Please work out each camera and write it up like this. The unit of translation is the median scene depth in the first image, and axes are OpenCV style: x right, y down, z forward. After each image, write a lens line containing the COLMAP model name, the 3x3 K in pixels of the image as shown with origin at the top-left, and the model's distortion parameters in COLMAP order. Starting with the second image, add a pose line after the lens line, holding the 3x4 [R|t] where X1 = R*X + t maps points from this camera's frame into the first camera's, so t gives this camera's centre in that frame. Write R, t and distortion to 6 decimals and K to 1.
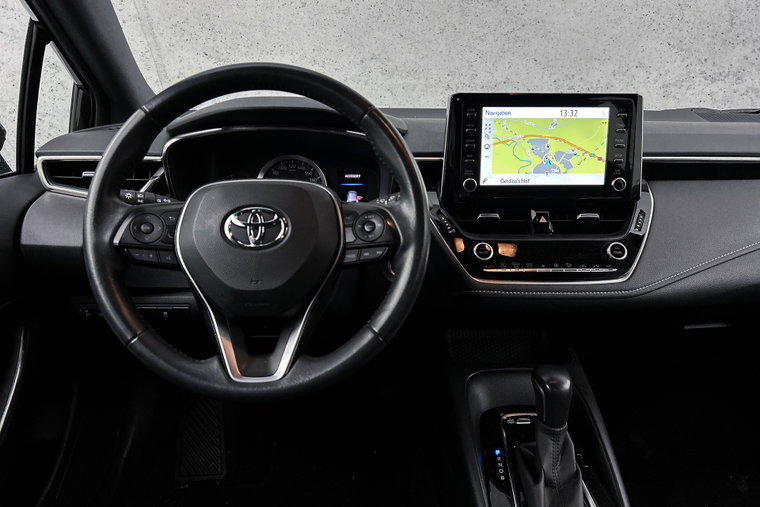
lens RADIAL K [[576.2, 0, 378.9], [0, 576.2, 258.3], [0, 0, 1]] dist [0.046870, -0.051293]
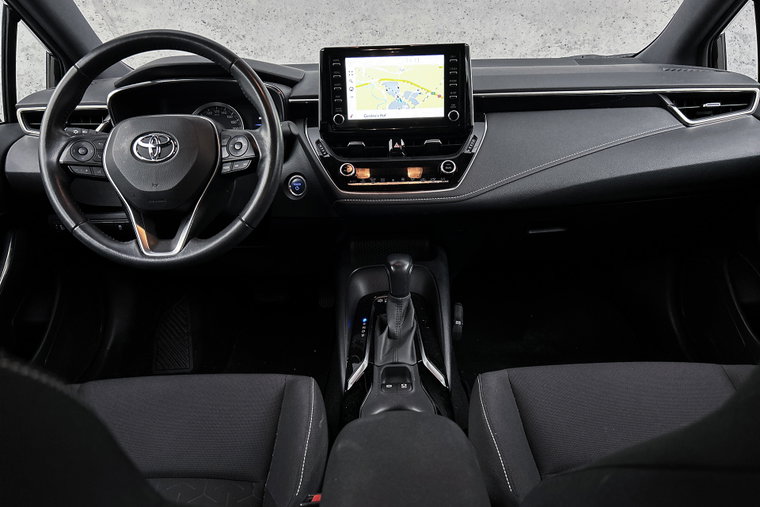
lens RADIAL K [[576.2, 0, 379.2], [0, 576.2, 261.6], [0, 0, 1]] dist [0.046870, -0.051293]
pose [[0.998734, -0.021494, -0.045481, 0.299615], [0.024358, 0.997691, 0.063392, 0.112571], [0.044013, -0.064419, 0.996952, -0.318247]]
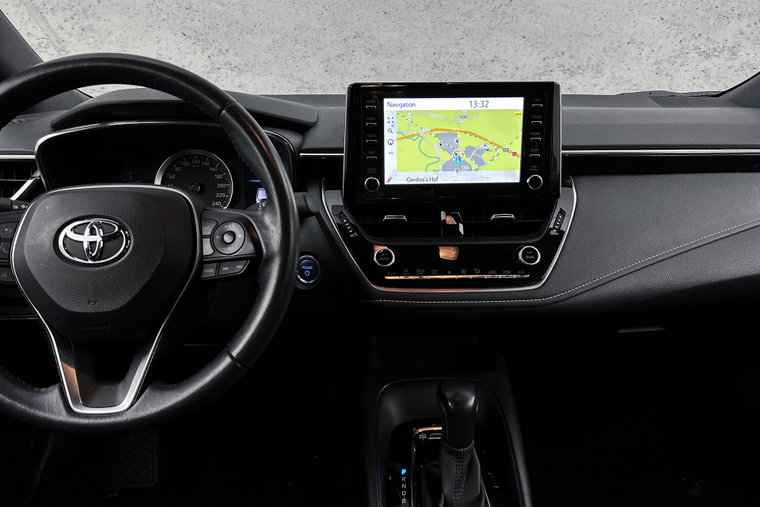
lens RADIAL K [[576.2, 0, 381.4], [0, 576.2, 260.4], [0, 0, 1]] dist [0.046870, -0.051293]
pose [[0.999948, -0.009307, -0.004091, 0.174122], [0.009456, 0.999231, 0.038054, -0.040482], [0.003733, -0.038090, 0.999267, 0.080350]]
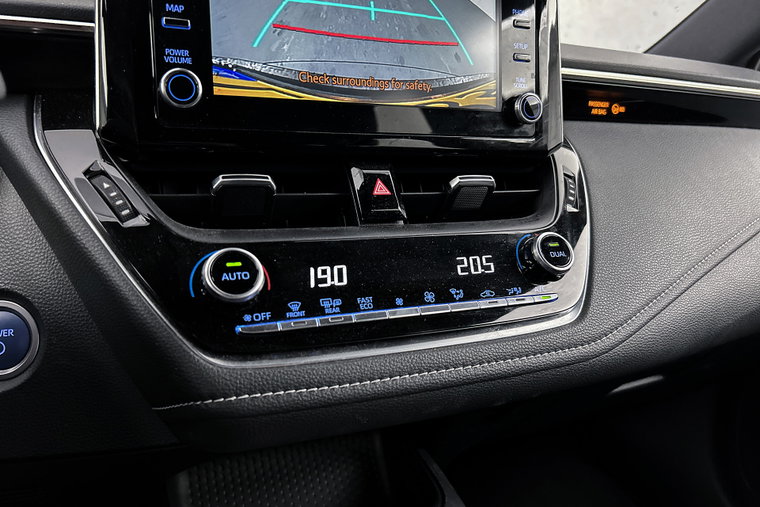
lens RADIAL K [[576.2, 0, 382.0], [0, 576.2, 248.0], [0, 0, 1]] dist [0.046870, -0.051293]
pose [[0.923567, -0.053390, 0.379701, 0.129991], [0.093838, 0.991618, -0.088815, 0.010548], [-0.371776, 0.117658, 0.920836, 0.639715]]
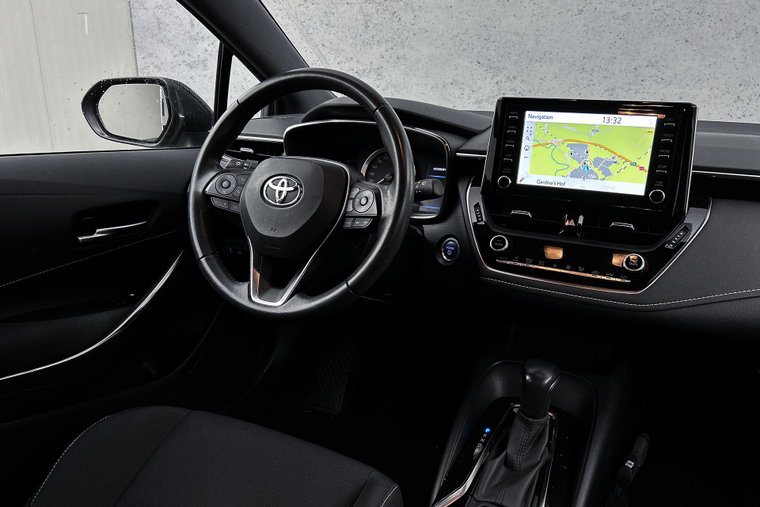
lens RADIAL K [[576.2, 0, 385.1], [0, 576.2, 259.0], [0, 0, 1]] dist [0.046870, -0.051293]
pose [[0.878915, 0.153217, -0.451699, 0.468677], [-0.158452, 0.987012, 0.026480, 0.021732], [0.449890, 0.048299, 0.891777, -0.058922]]
